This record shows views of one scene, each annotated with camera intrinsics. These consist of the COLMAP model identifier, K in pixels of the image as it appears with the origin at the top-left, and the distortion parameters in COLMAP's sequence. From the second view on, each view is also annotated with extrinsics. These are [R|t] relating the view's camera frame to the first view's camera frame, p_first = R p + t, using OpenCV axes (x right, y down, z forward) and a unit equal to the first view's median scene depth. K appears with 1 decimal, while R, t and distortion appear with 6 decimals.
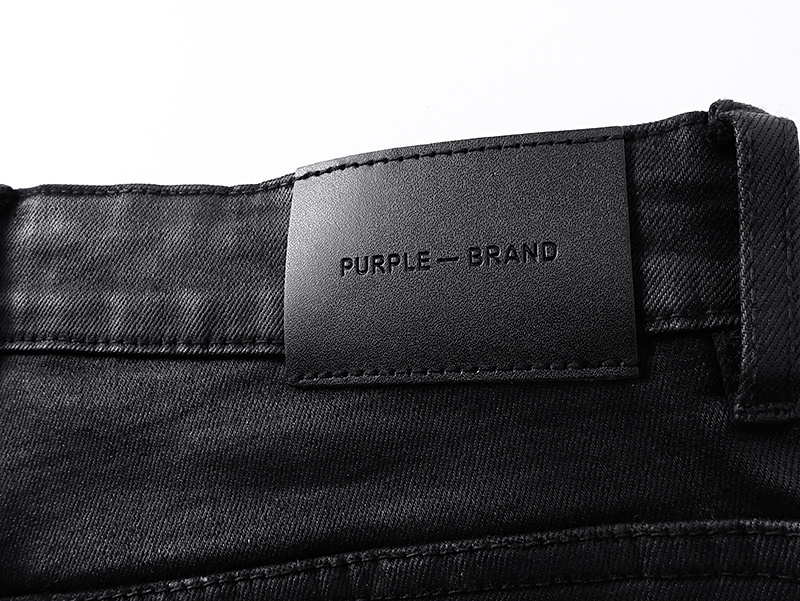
lens RADIAL K [[768.2, 0, 400.0], [0, 768.2, 300.5], [0, 0, 1]] dist [0.000505, 0.013970]
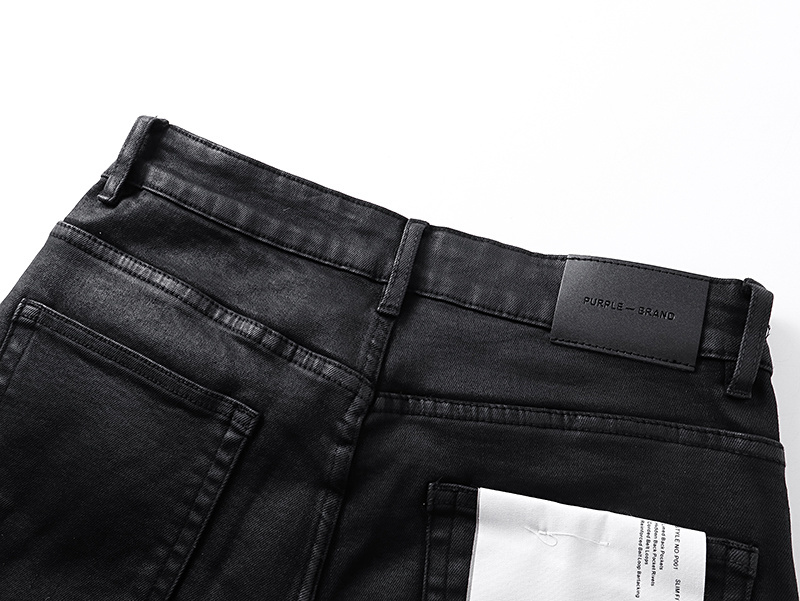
lens RADIAL K [[768.2, 0, 400.0], [0, 768.2, 300.5], [0, 0, 1]] dist [0.000505, 0.013970]
pose [[0.963991, 0.264894, 0.023502, -0.716321], [-0.263813, 0.963700, -0.041048, 0.217922], [-0.033522, 0.033370, 0.998881, -1.461038]]
